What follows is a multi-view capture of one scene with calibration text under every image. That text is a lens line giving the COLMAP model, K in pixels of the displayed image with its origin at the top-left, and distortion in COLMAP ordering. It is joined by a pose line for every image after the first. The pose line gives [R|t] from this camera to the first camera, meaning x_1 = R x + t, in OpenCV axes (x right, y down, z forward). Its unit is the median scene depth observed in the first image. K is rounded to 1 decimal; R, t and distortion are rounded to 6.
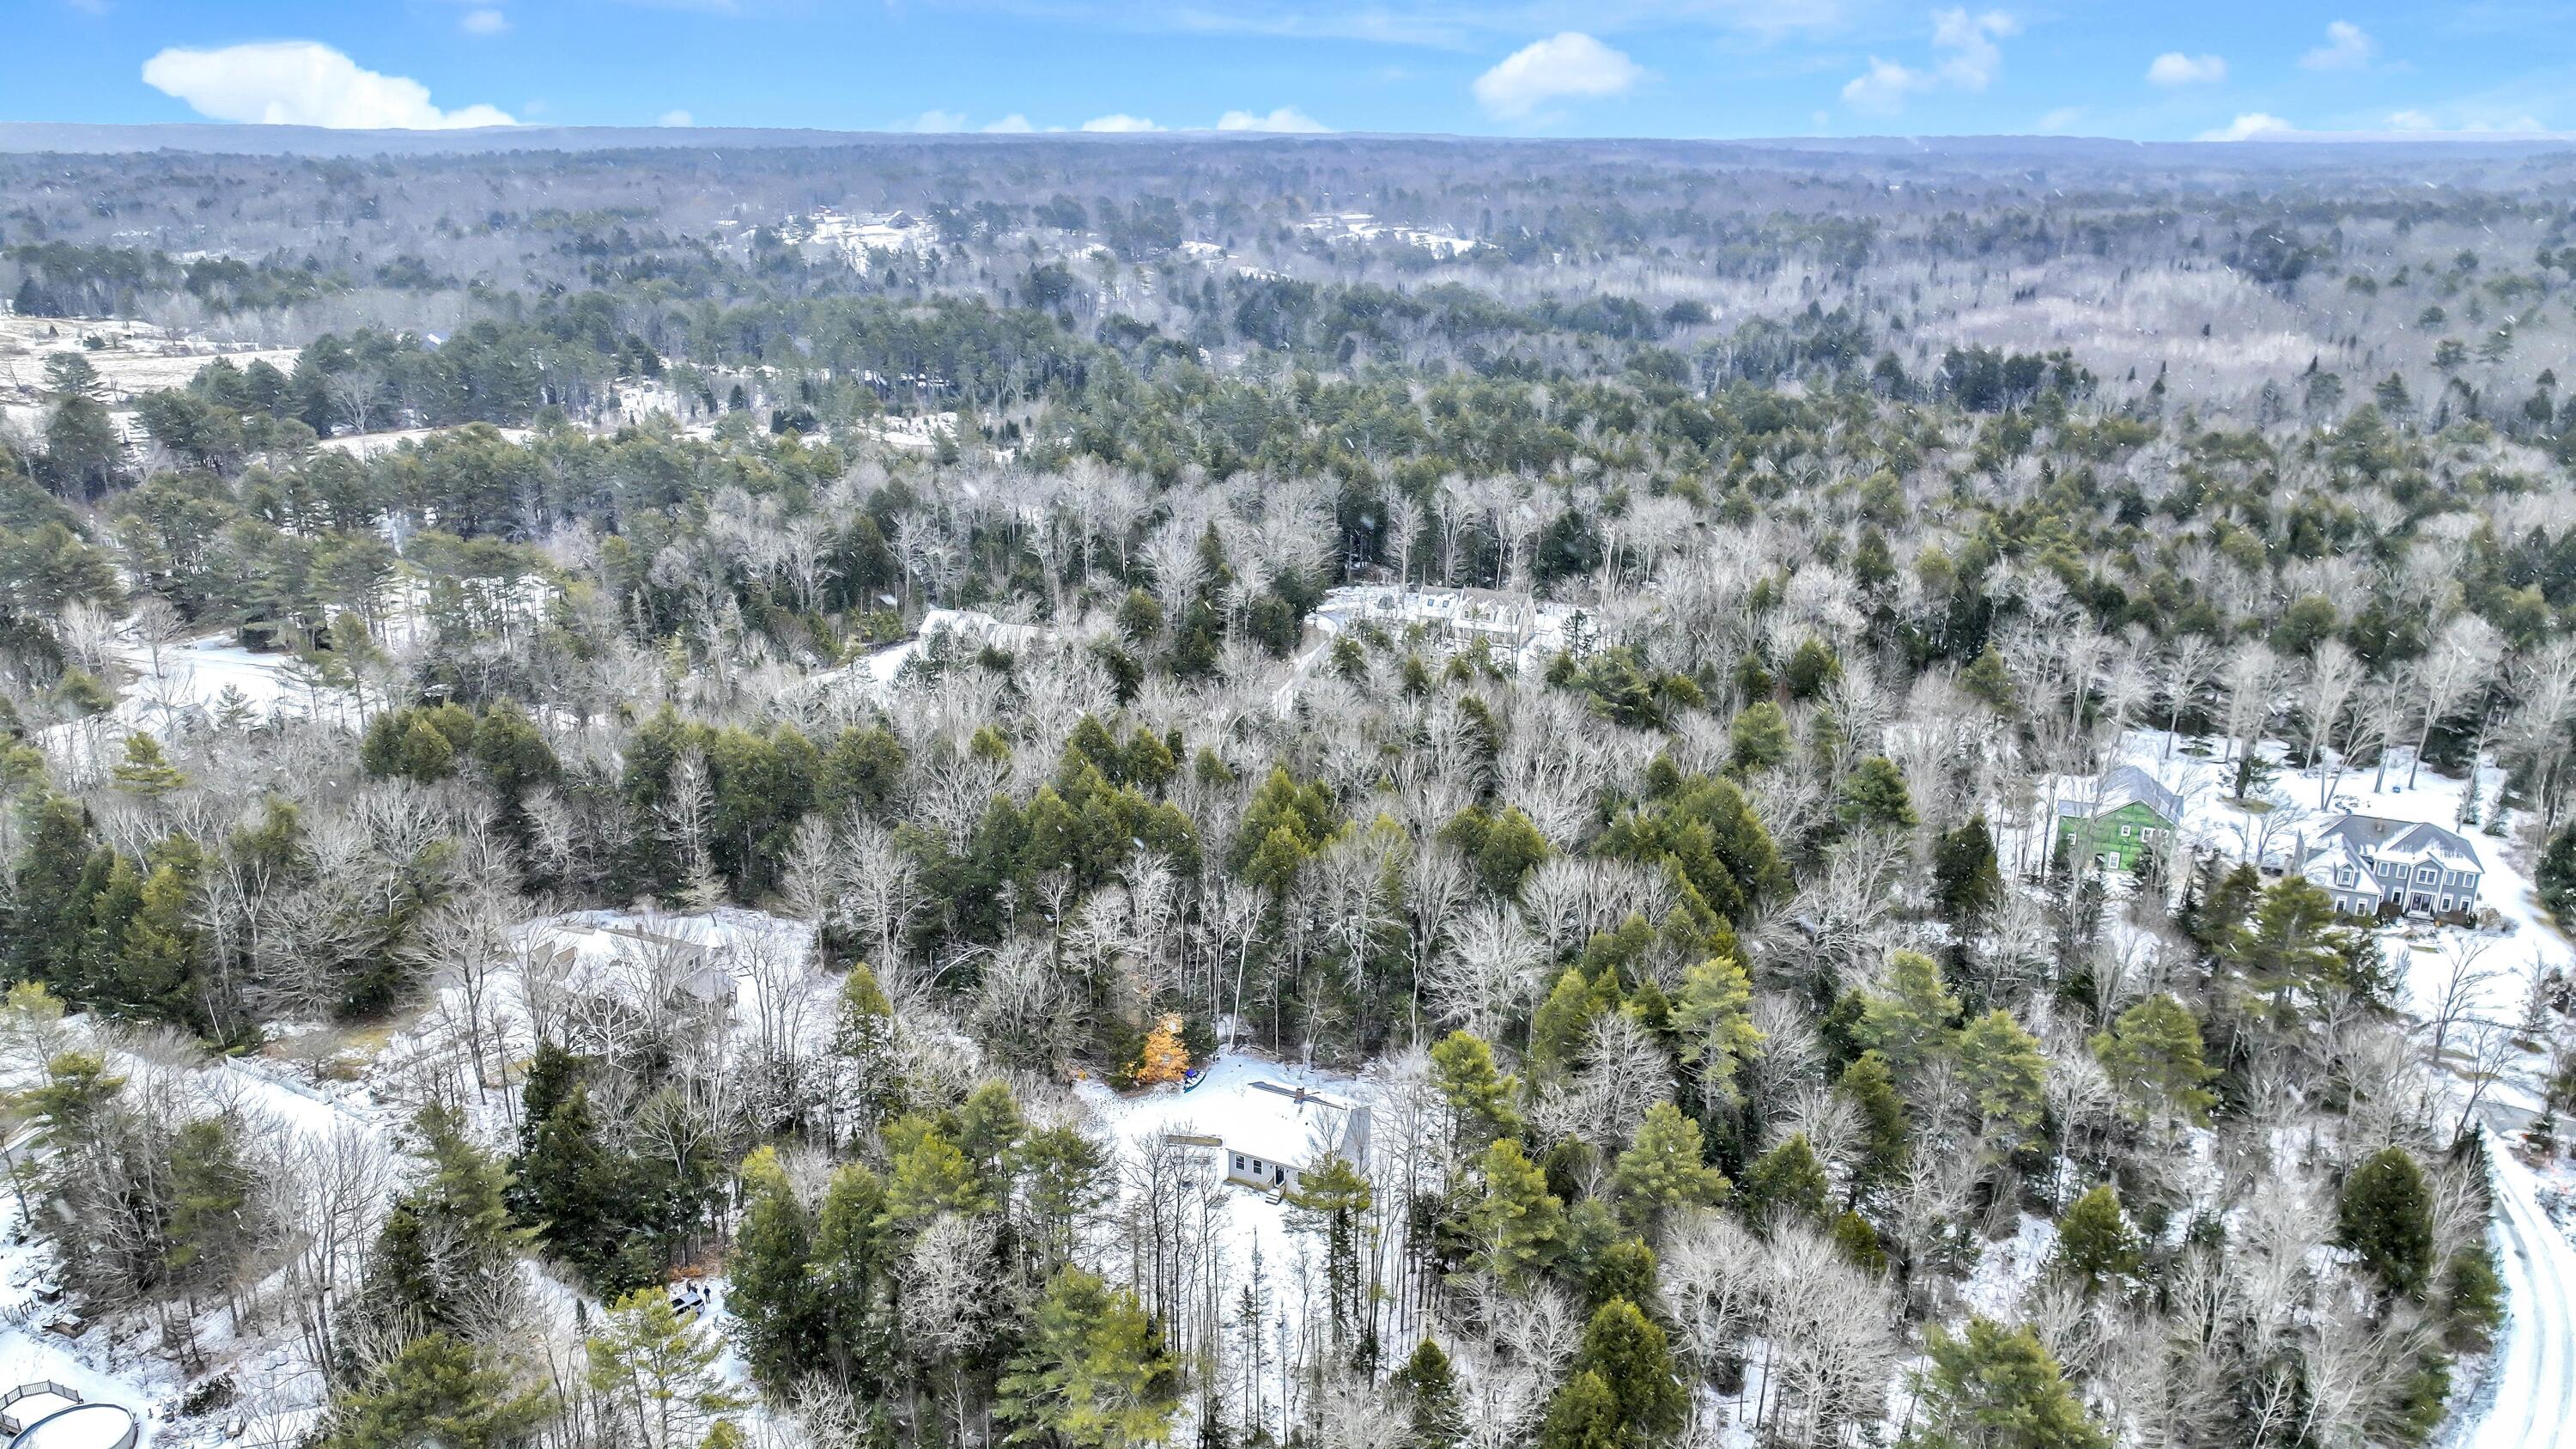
lens RADIAL K [[1843.9, 0, 1285.0], [0, 1843.9, 651.3], [0, 0, 1]] dist [-0.032571, -0.003873]
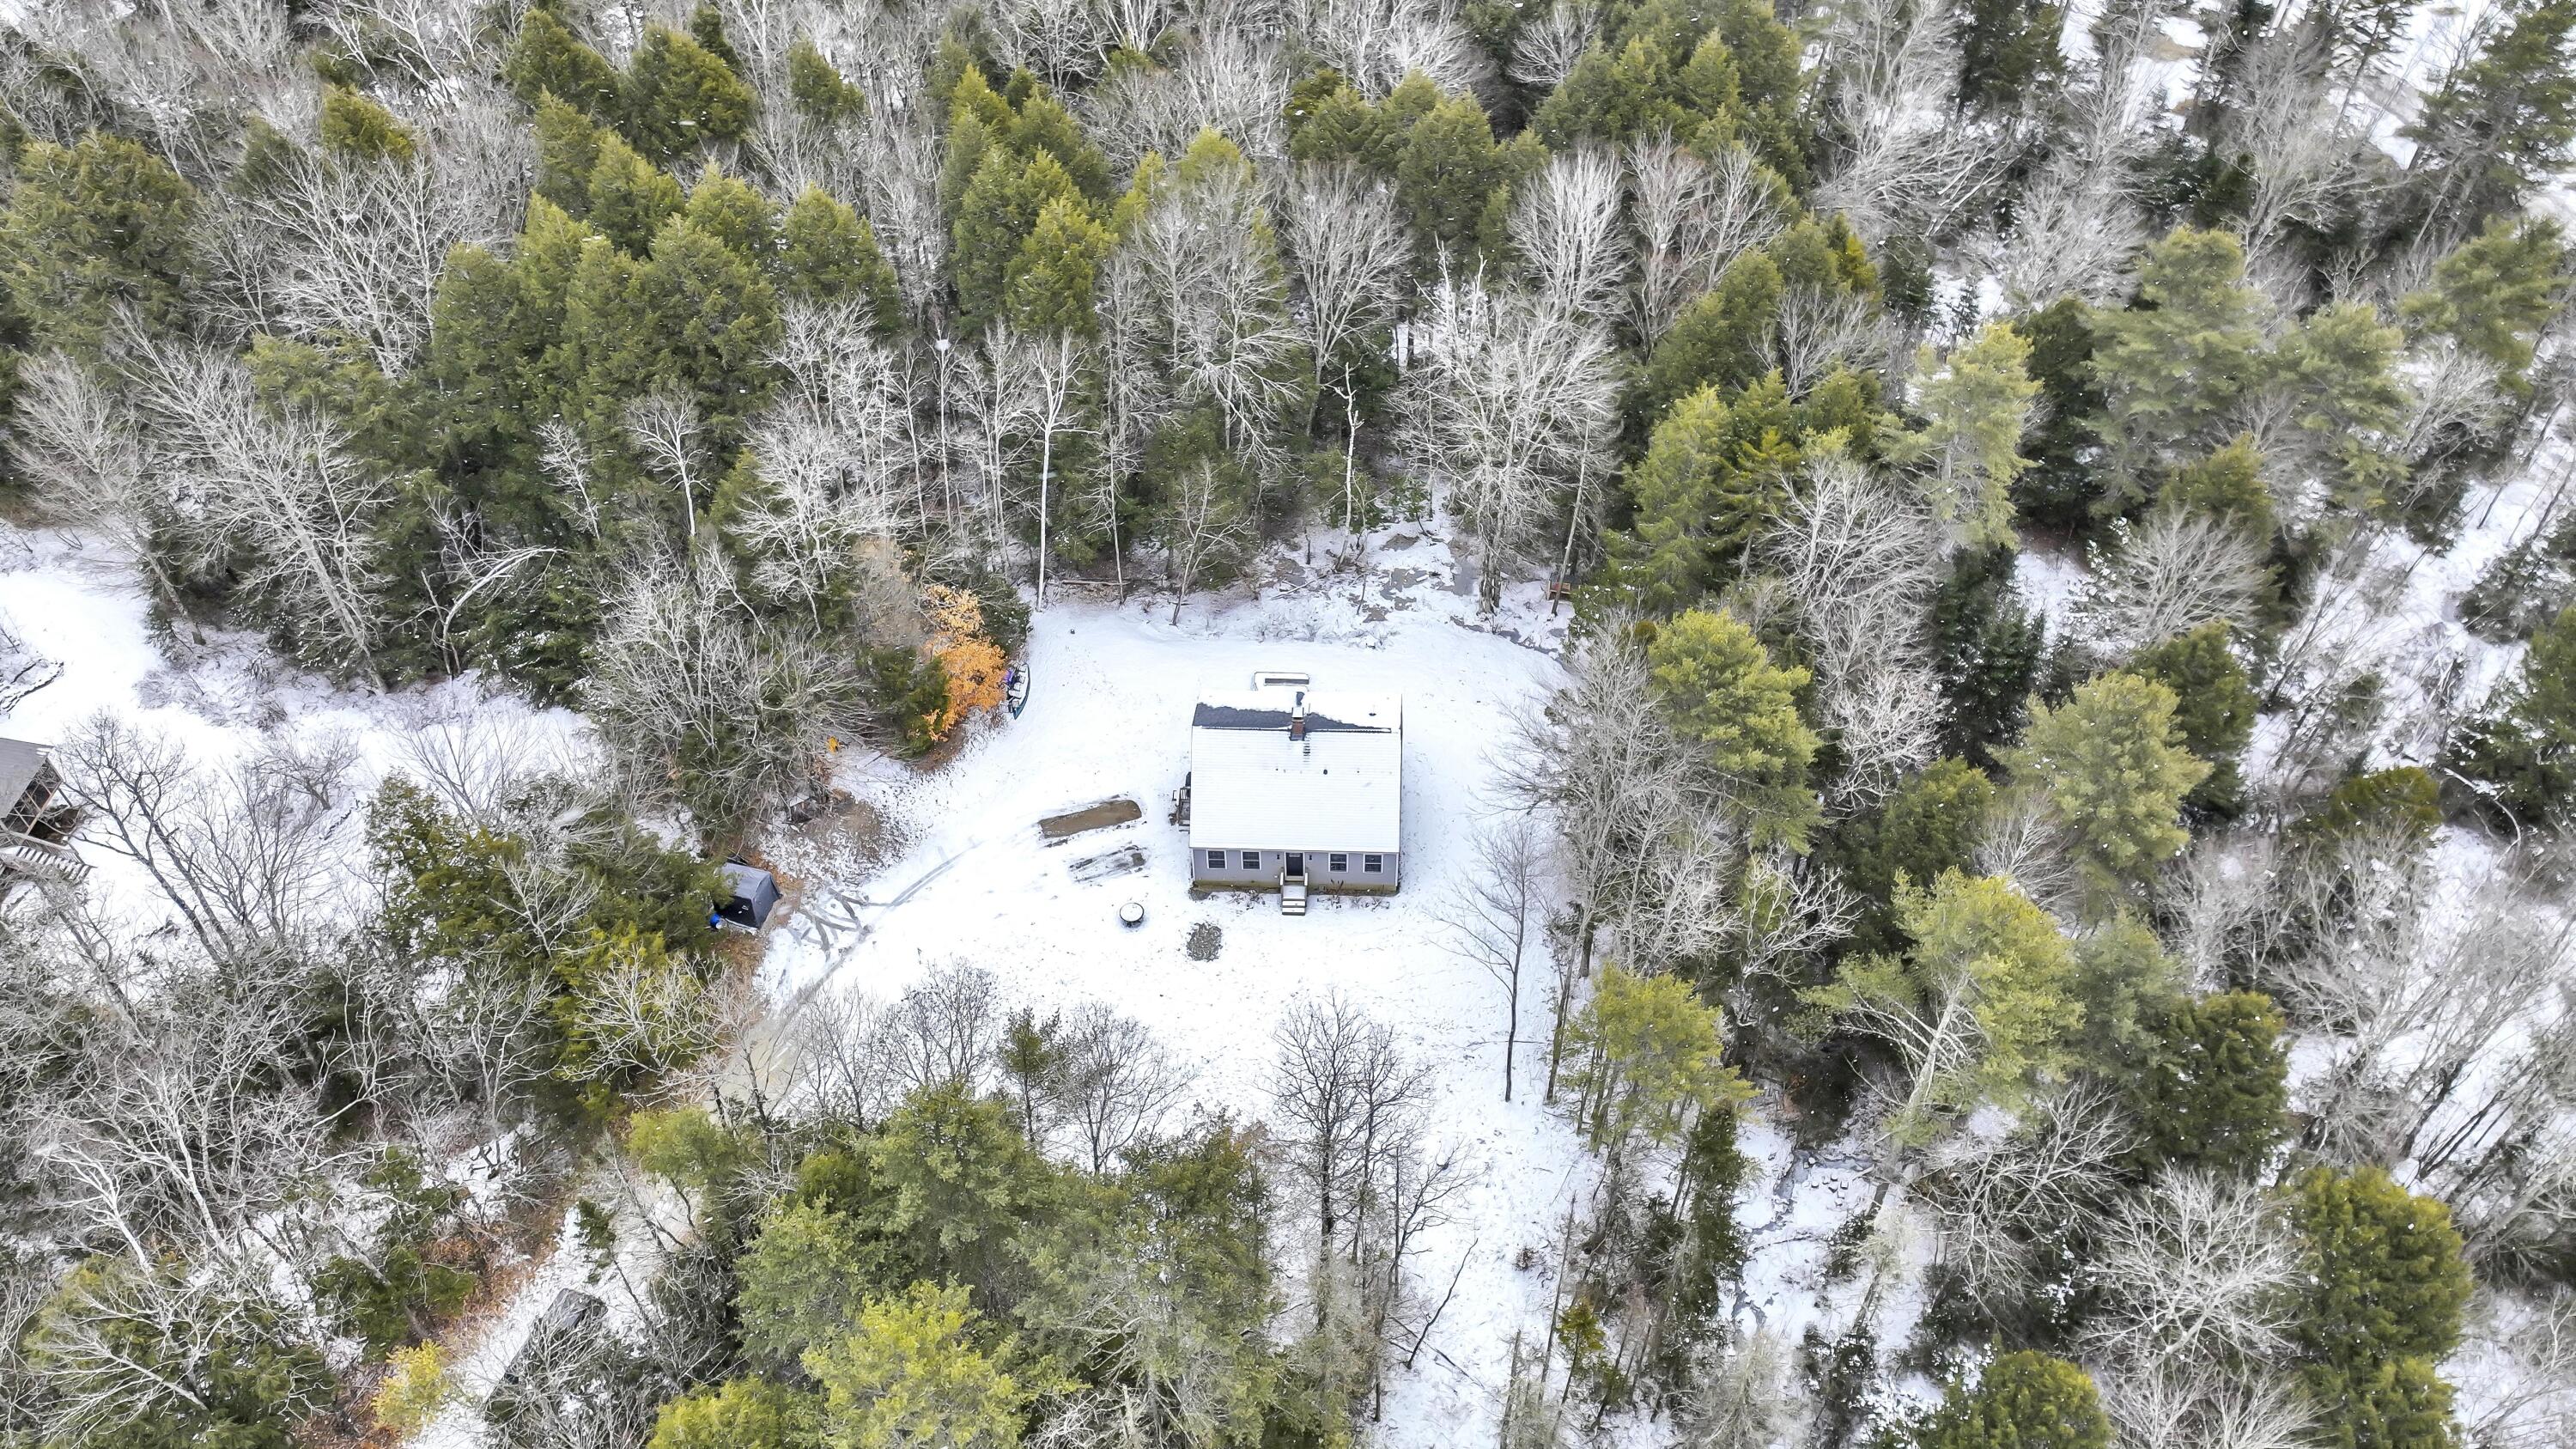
lens RADIAL K [[1843.9, 0, 1285.0], [0, 1843.9, 651.3], [0, 0, 1]] dist [-0.032571, -0.003873]
pose [[0.910968, -0.288360, 0.294934, -0.135963], [0.117628, 0.866953, 0.484310, -0.040559], [-0.395350, -0.406499, 0.823685, 0.496009]]
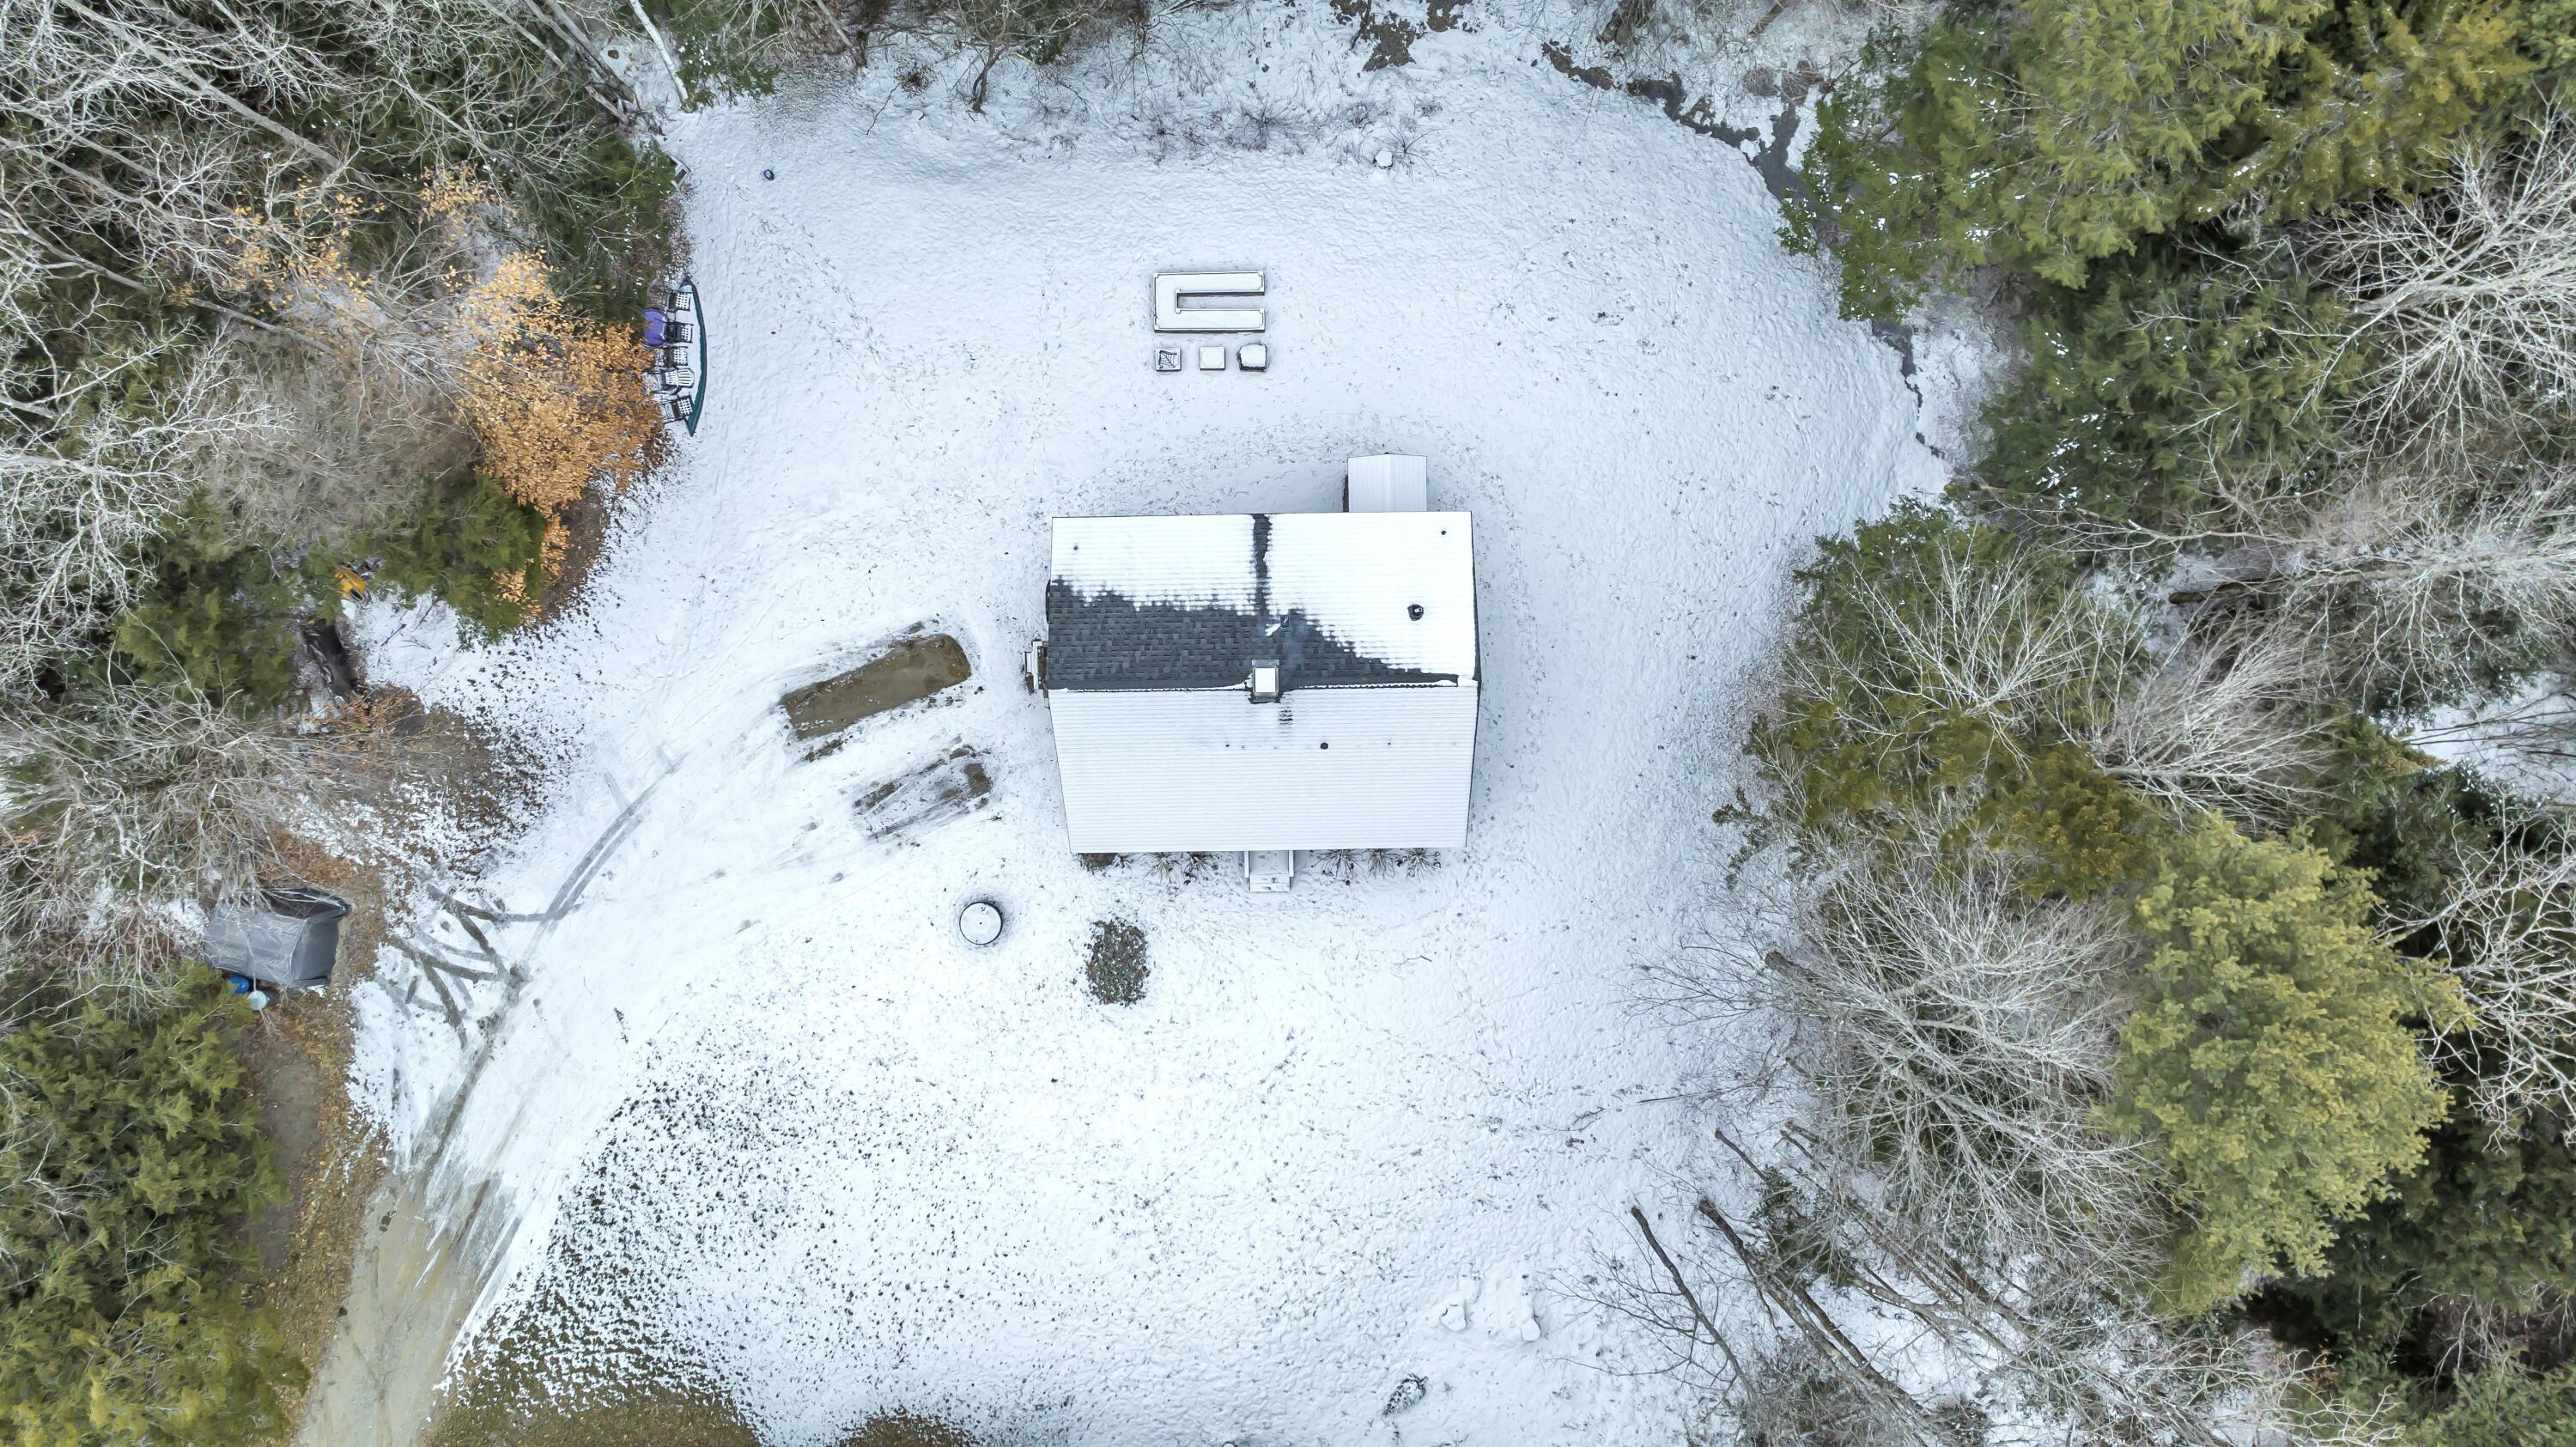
lens RADIAL K [[1843.7, 0, 1285.0], [0, 1843.7, 650.4], [0, 0, 1]] dist [-0.032571, -0.003873]
pose [[0.883395, -0.468547, 0.008730, 0.007584], [0.116645, 0.237889, 0.964263, -0.015638], [-0.453880, -0.850807, 0.264804, 0.828646]]
